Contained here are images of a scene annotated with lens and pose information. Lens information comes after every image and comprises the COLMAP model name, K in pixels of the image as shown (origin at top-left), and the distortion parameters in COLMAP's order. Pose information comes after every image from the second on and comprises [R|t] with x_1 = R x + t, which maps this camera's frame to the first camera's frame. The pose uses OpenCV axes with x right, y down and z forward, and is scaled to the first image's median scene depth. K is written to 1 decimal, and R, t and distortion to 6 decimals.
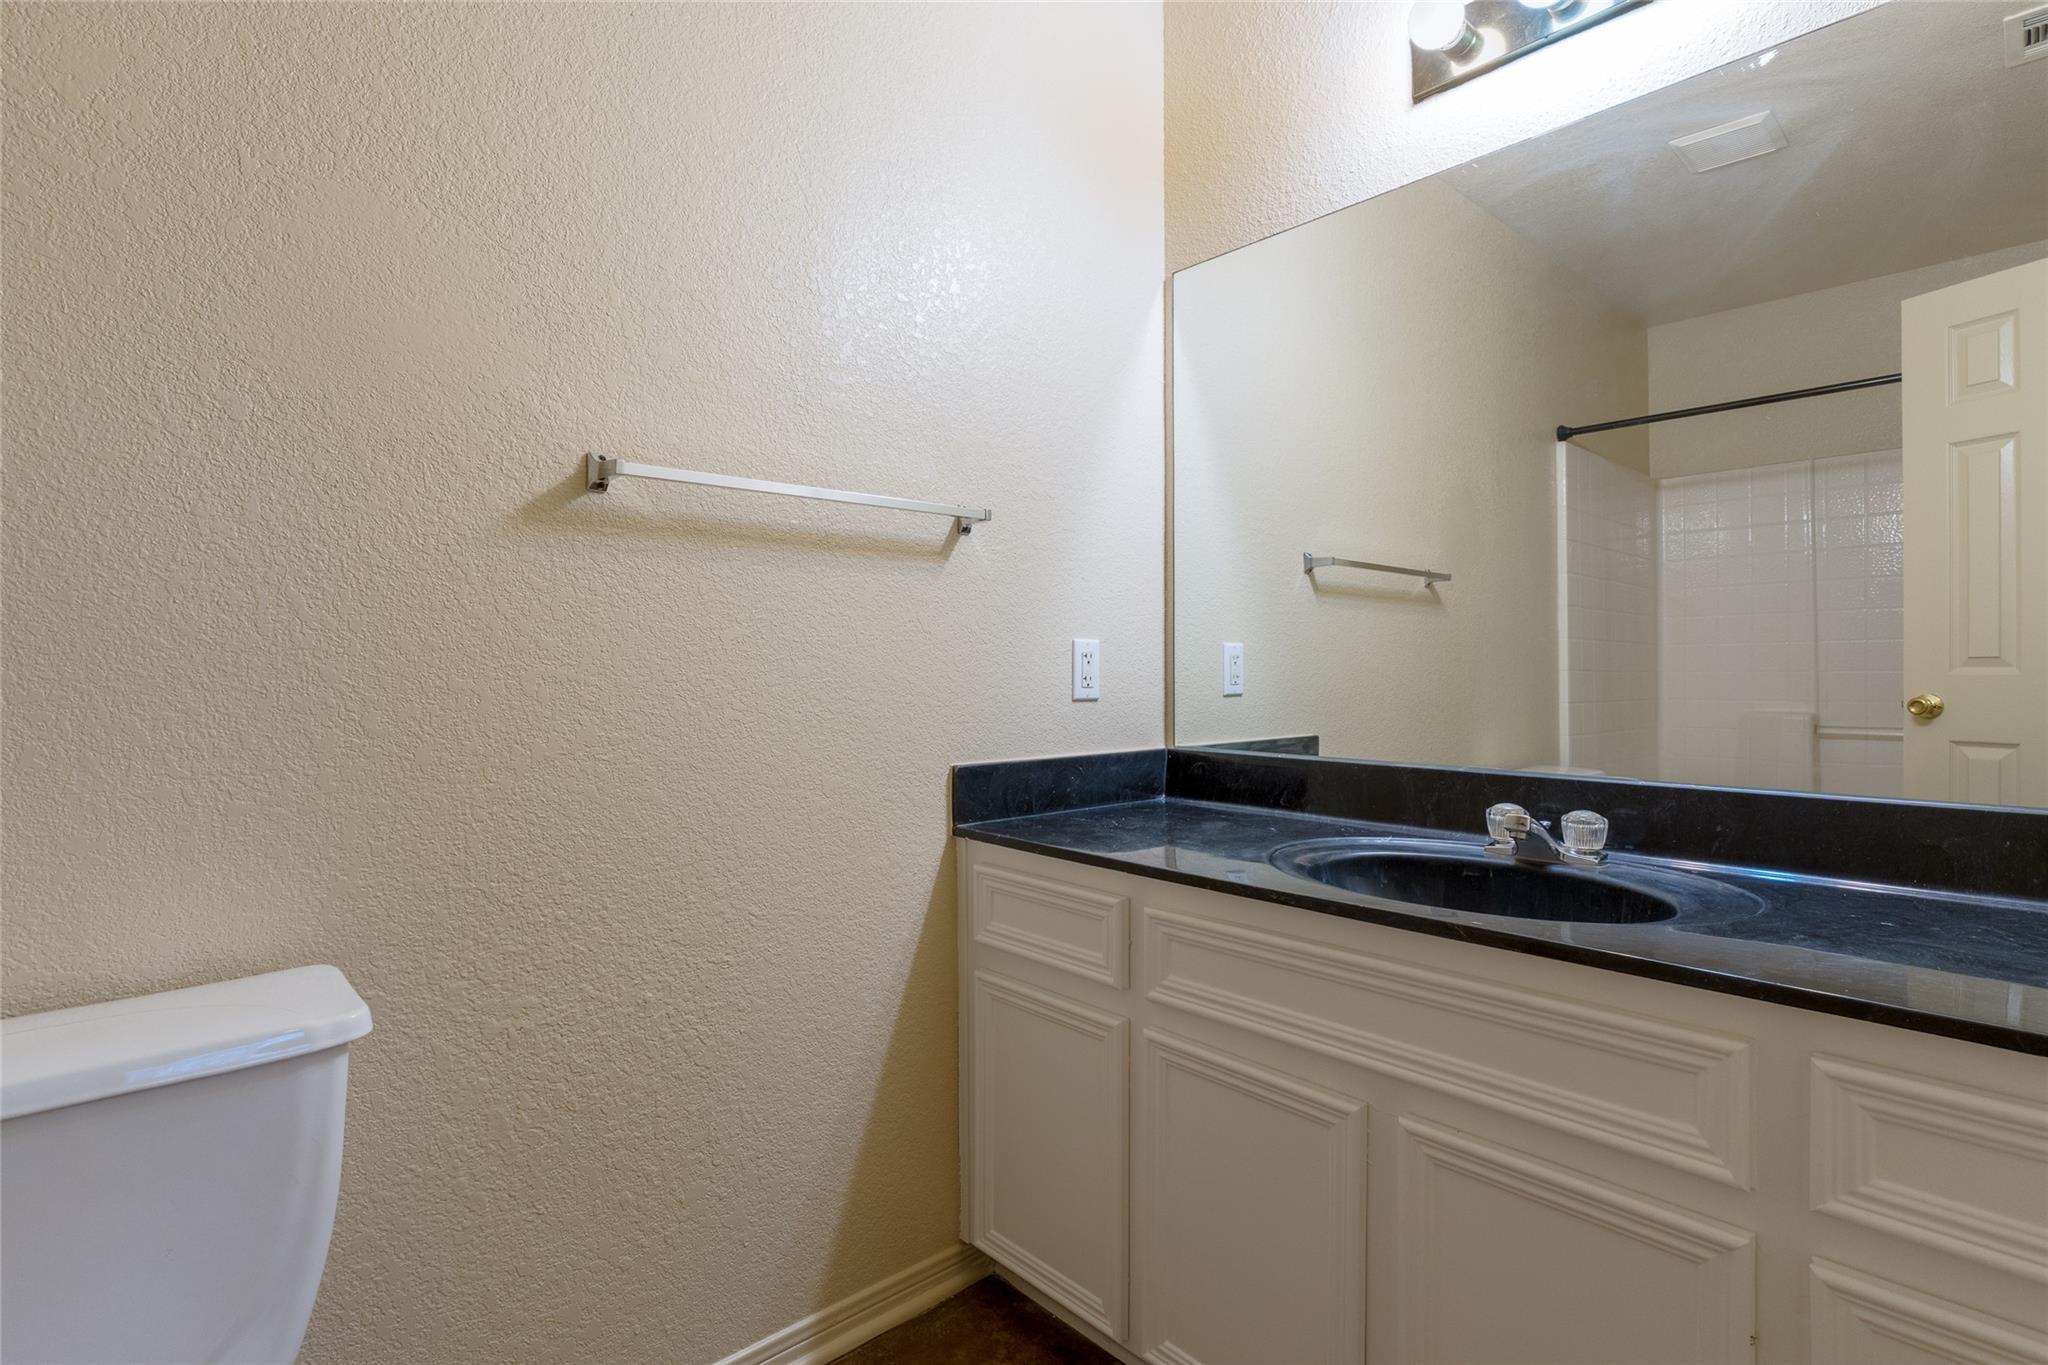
lens RADIAL K [[1031.6, 0, 1008.8], [0, 1031.6, 681.2], [0, 0, 1]] dist [0.000858, -0.000686]
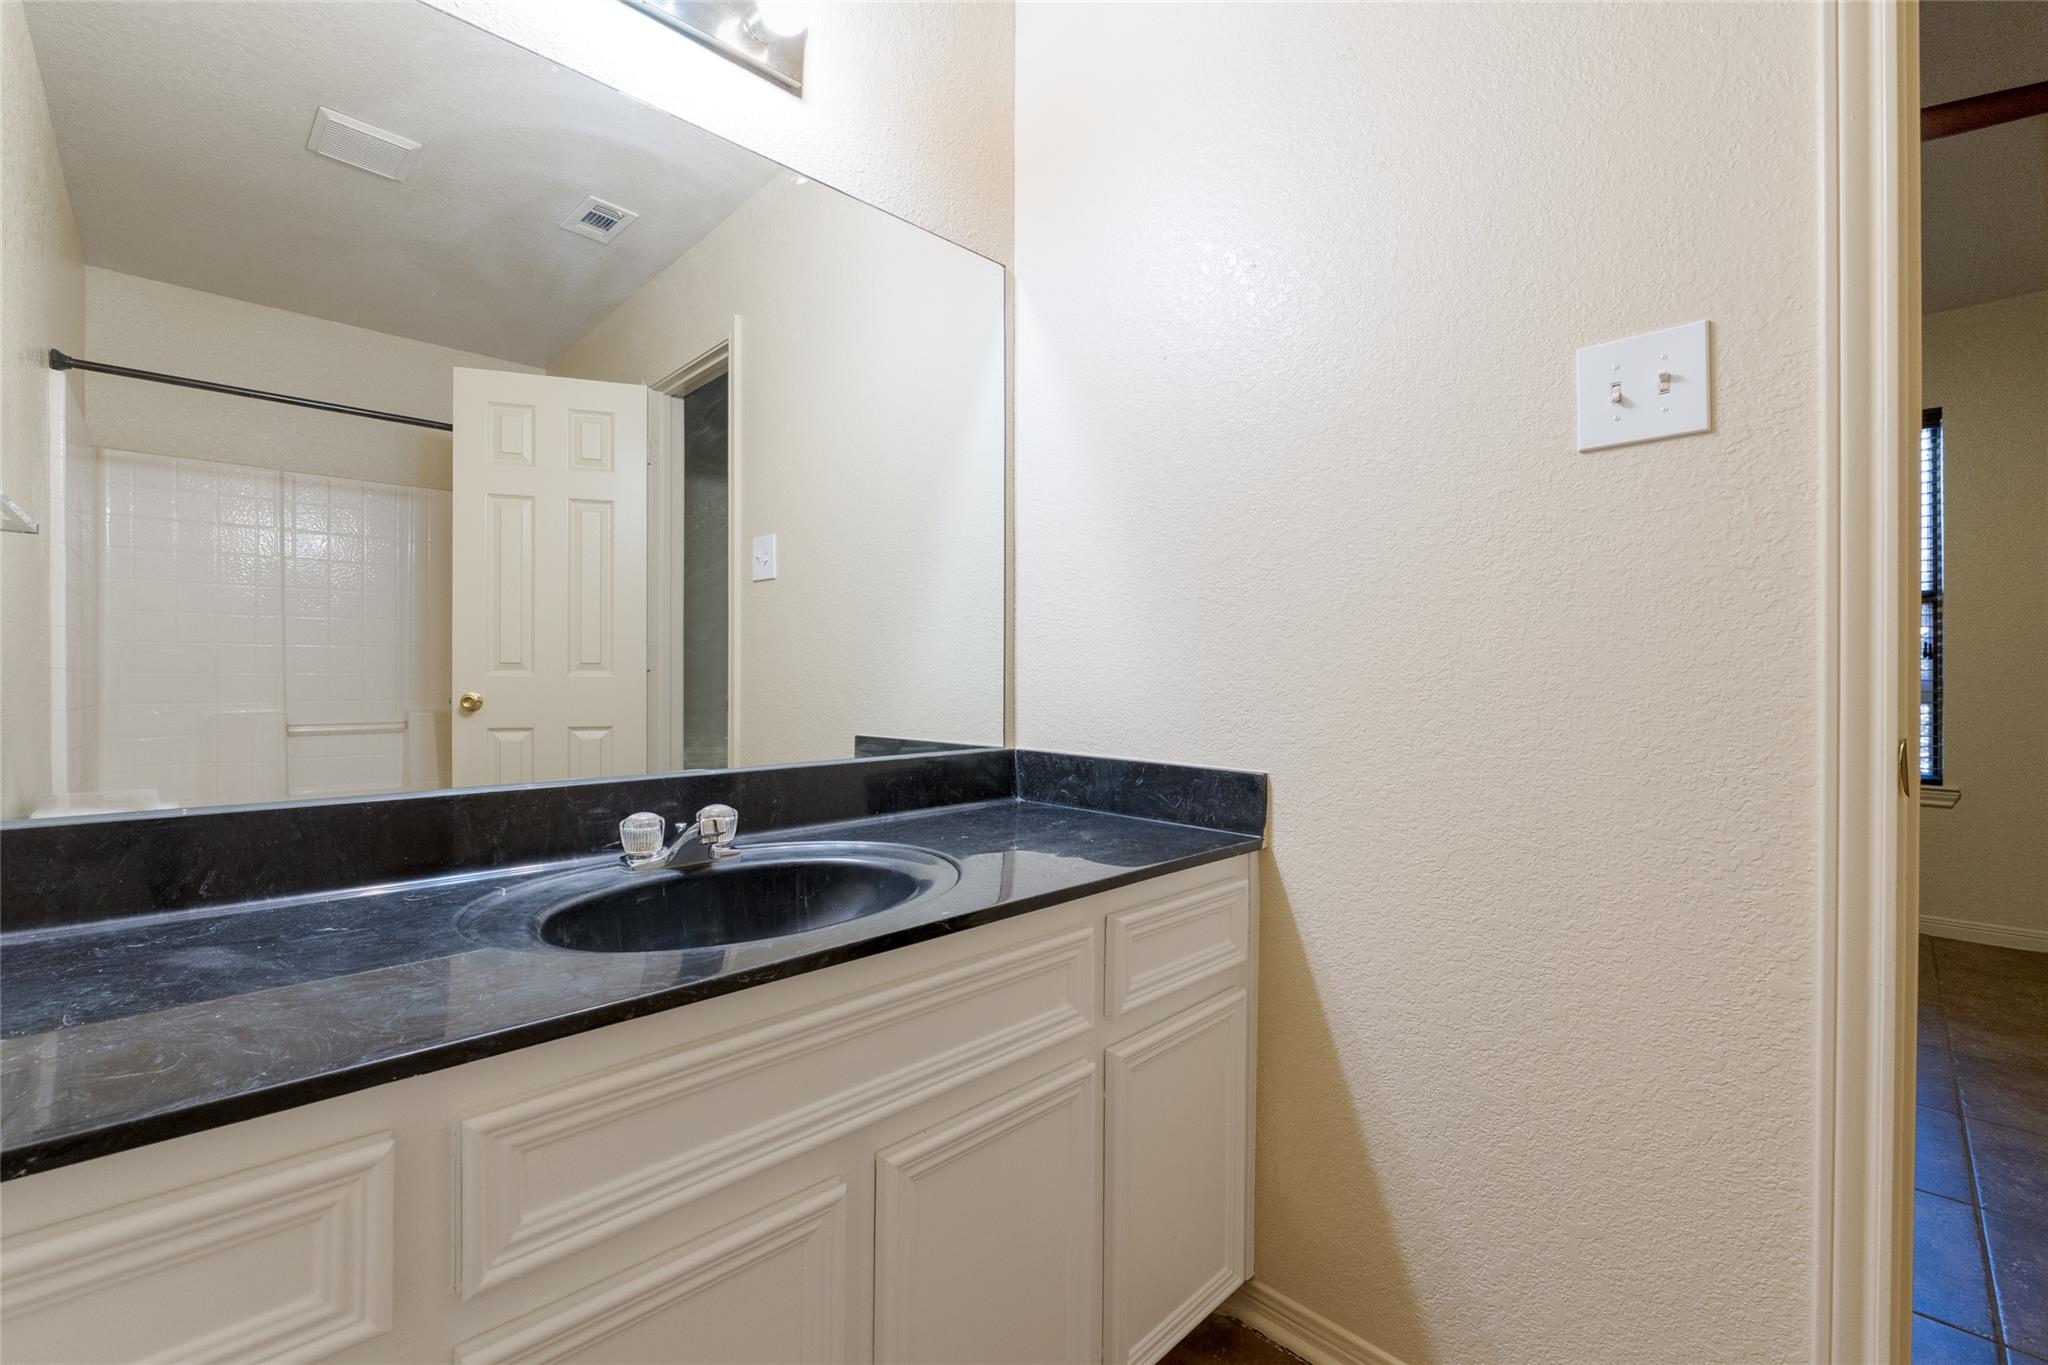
lens RADIAL K [[858.0, 0, 1007.8], [0, 858.0, 683.1], [0, 0, 1]] dist [-0.008814, -0.000502]
pose [[-0.058351, -0.003044, 0.998291, -0.203029], [0.006922, 0.999970, 0.003454, 0.003454], [-0.998272, 0.007111, -0.058329, 0.513331]]
